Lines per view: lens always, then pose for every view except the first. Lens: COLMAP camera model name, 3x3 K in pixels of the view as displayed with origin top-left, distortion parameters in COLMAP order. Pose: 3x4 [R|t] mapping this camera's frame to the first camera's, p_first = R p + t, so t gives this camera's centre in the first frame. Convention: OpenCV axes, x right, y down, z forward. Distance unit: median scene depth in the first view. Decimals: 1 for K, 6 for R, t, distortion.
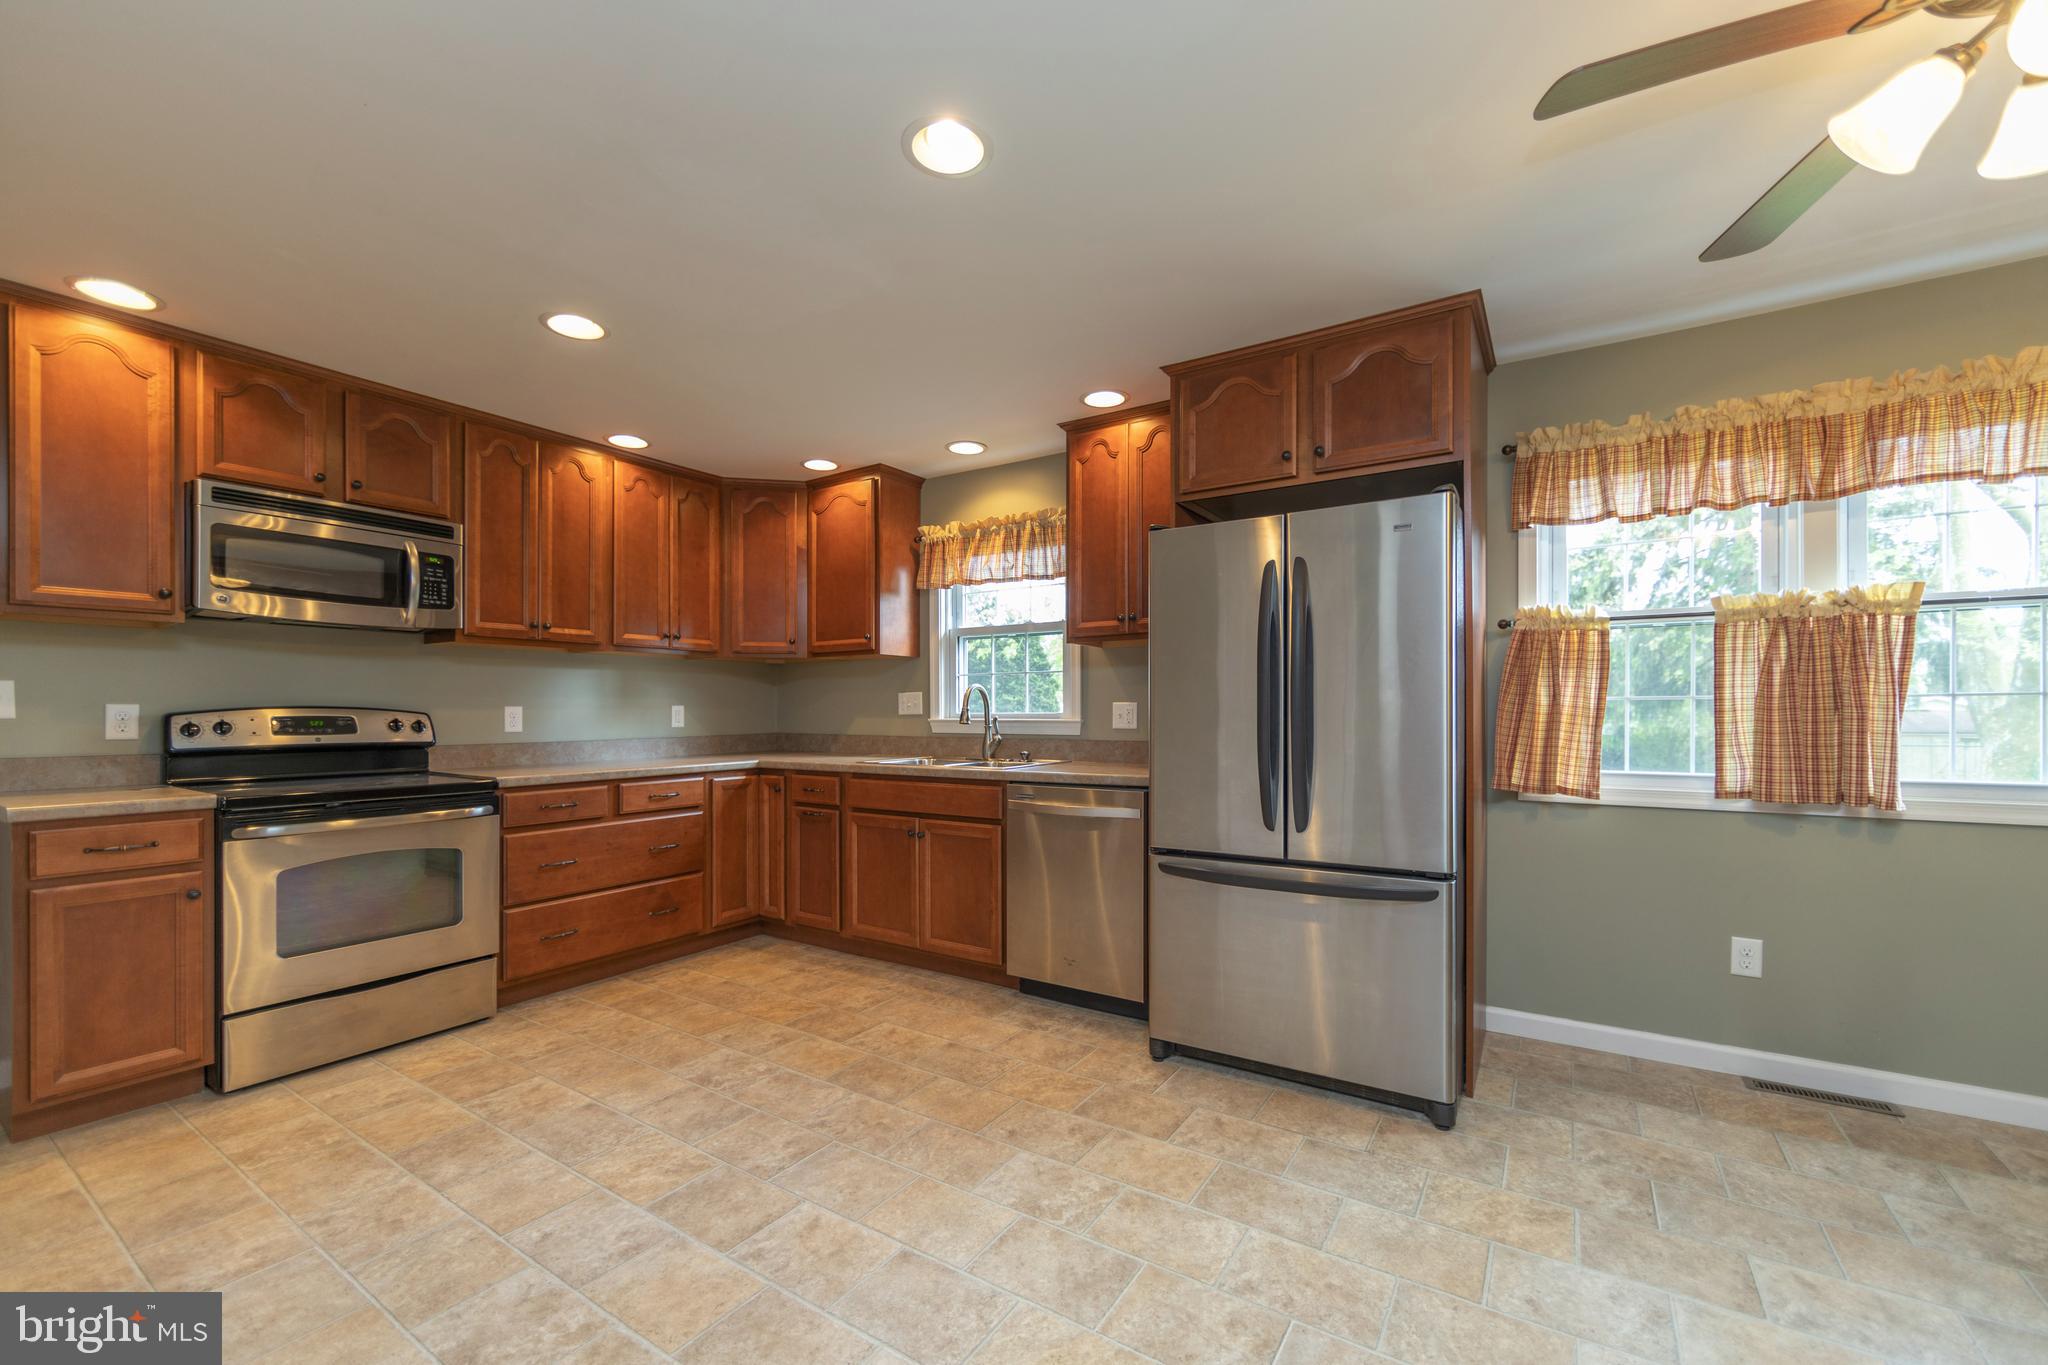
lens RADIAL K [[817.6, 0, 1022.5], [0, 817.6, 717.7], [0, 0, 1]] dist [-0.003127, -0.000437]
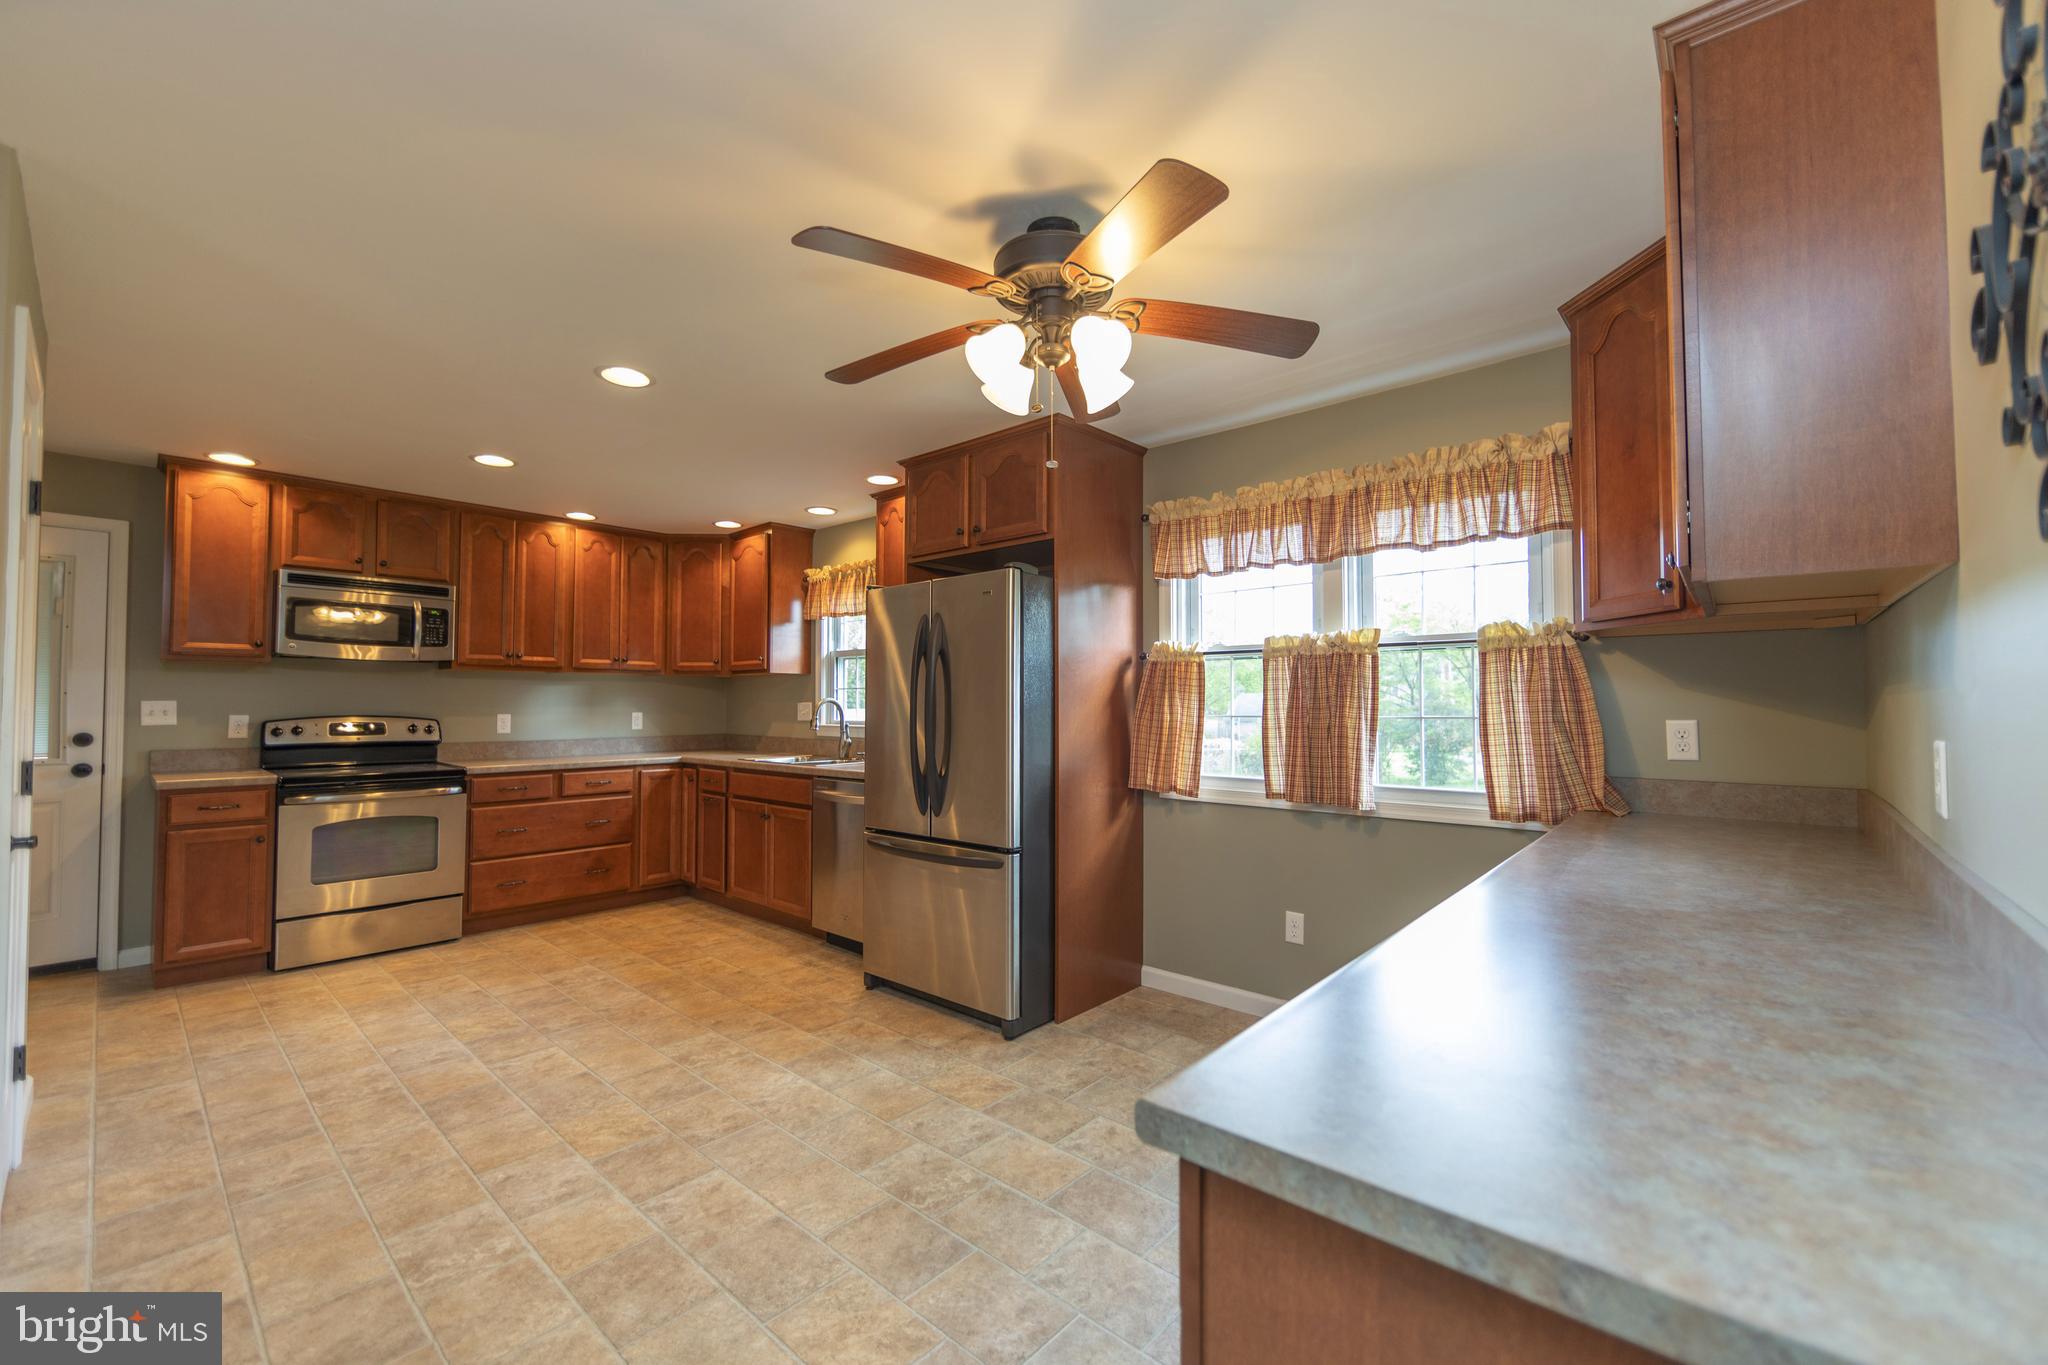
lens RADIAL K [[846.4, 0, 1004.1], [0, 846.4, 683.9], [0, 0, 1]] dist [-0.003153, -0.000225]
pose [[0.984076, -0.002680, -0.177731, 0.608650], [-0.003270, 0.999444, -0.033172, -0.028028], [0.177721, 0.033225, 0.983520, -0.312777]]
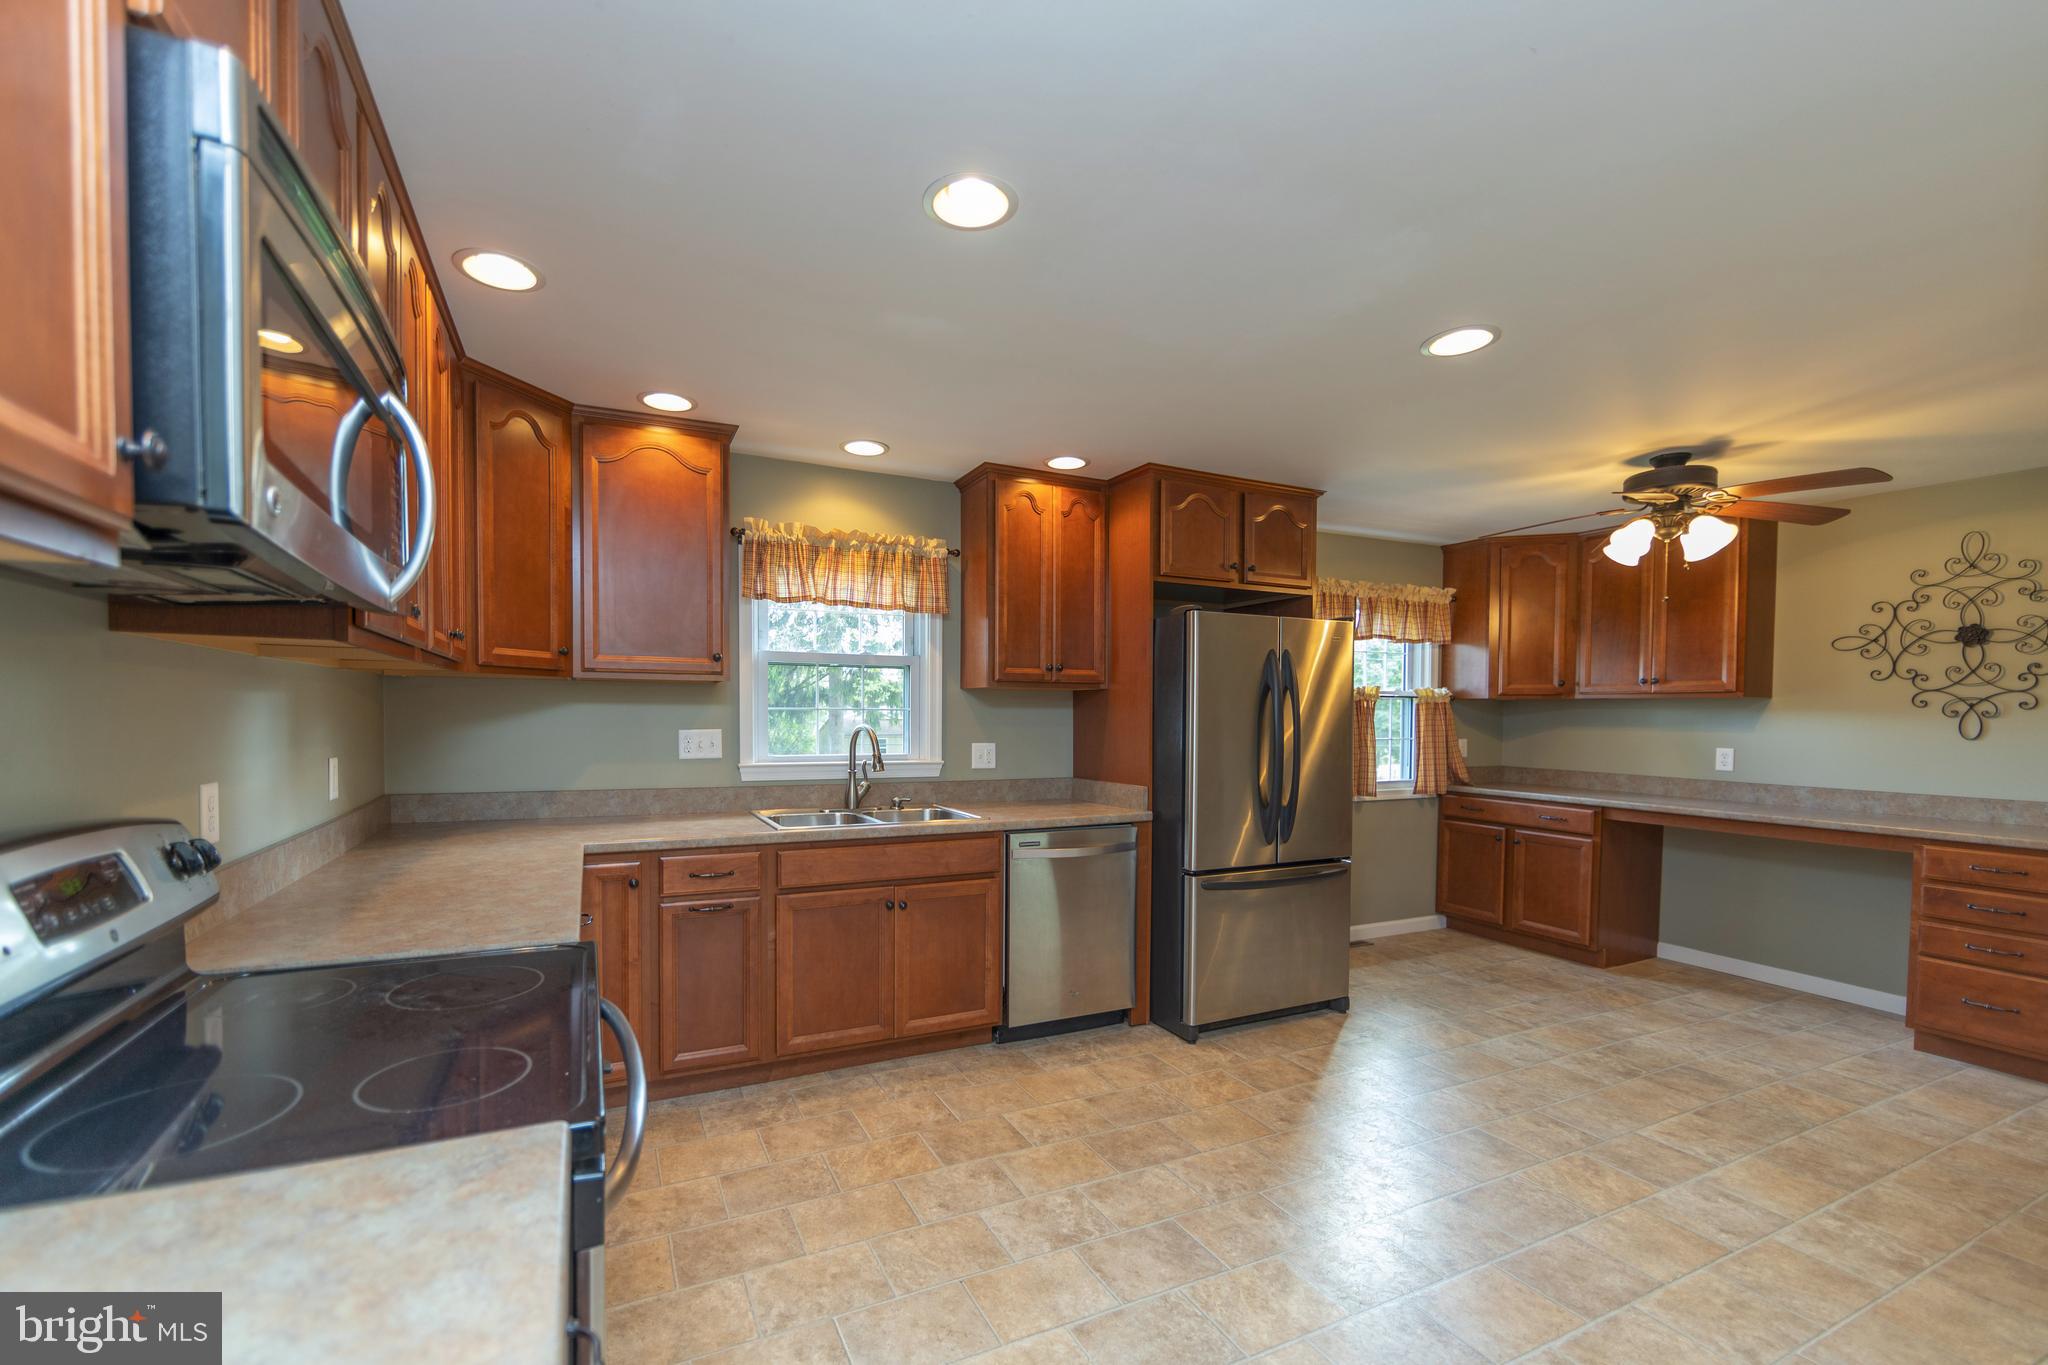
lens RADIAL K [[876.3, 0, 909.4], [0, 876.3, 740.4], [0, 0, 1]] dist [-0.003321, -0.000639]
pose [[0.539157, -0.021605, 0.841928, -1.135124], [-0.002641, 0.999623, 0.027343, -0.068701], [-0.842201, -0.016965, 0.538897, 0.641111]]
